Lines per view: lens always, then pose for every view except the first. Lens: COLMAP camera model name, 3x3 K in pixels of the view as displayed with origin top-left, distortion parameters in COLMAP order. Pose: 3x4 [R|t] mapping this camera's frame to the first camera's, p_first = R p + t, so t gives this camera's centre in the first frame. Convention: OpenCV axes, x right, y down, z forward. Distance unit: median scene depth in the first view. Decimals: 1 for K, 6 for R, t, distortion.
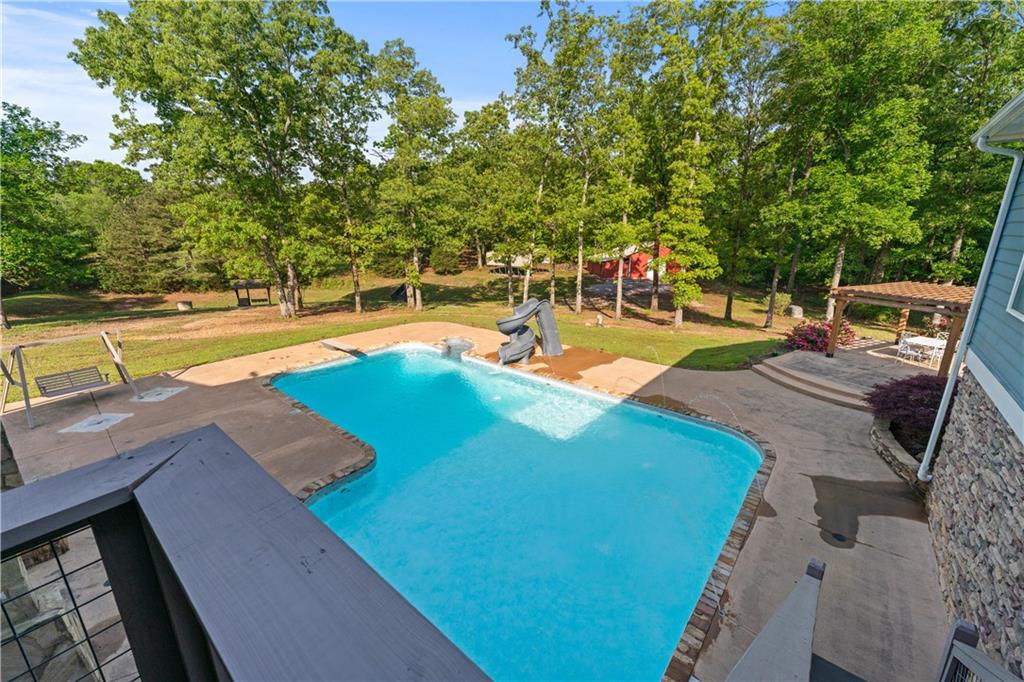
lens RADIAL K [[423.2, 0, 508.5], [0, 423.2, 337.1], [0, 0, 1]] dist [0.002304, -0.000851]
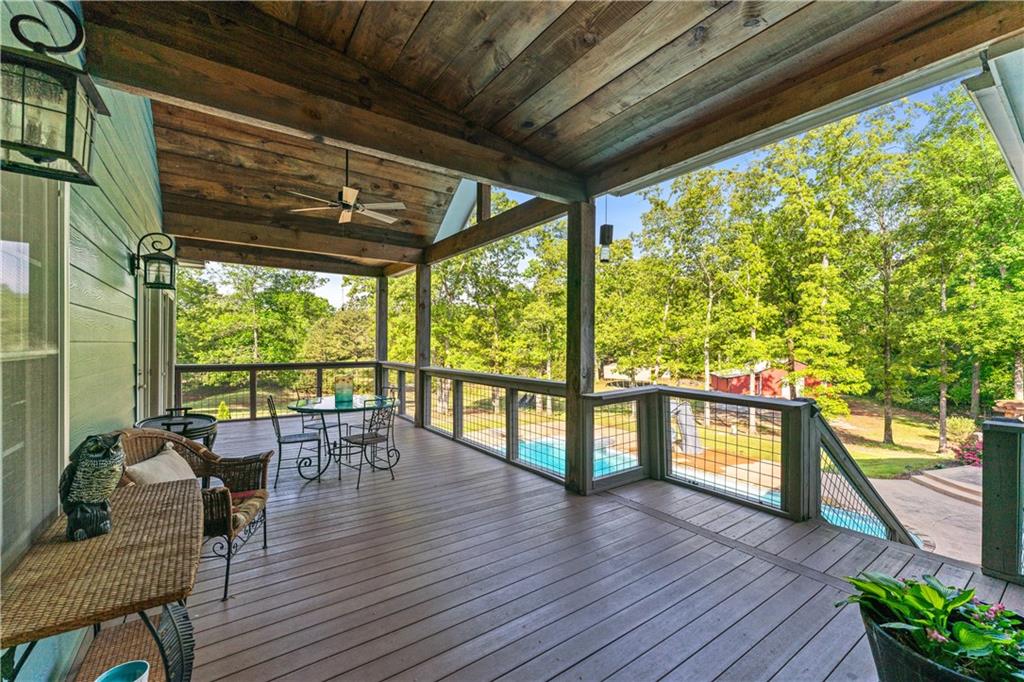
lens RADIAL K [[423.2, 0, 507.6], [0, 423.2, 344.3], [0, 0, 1]] dist [0.002304, -0.000851]
pose [[0.966508, 0.006839, -0.256546, -0.042728], [-0.070558, 0.968204, -0.240006, 0.036409], [0.246747, 0.250069, 0.936259, -0.118851]]
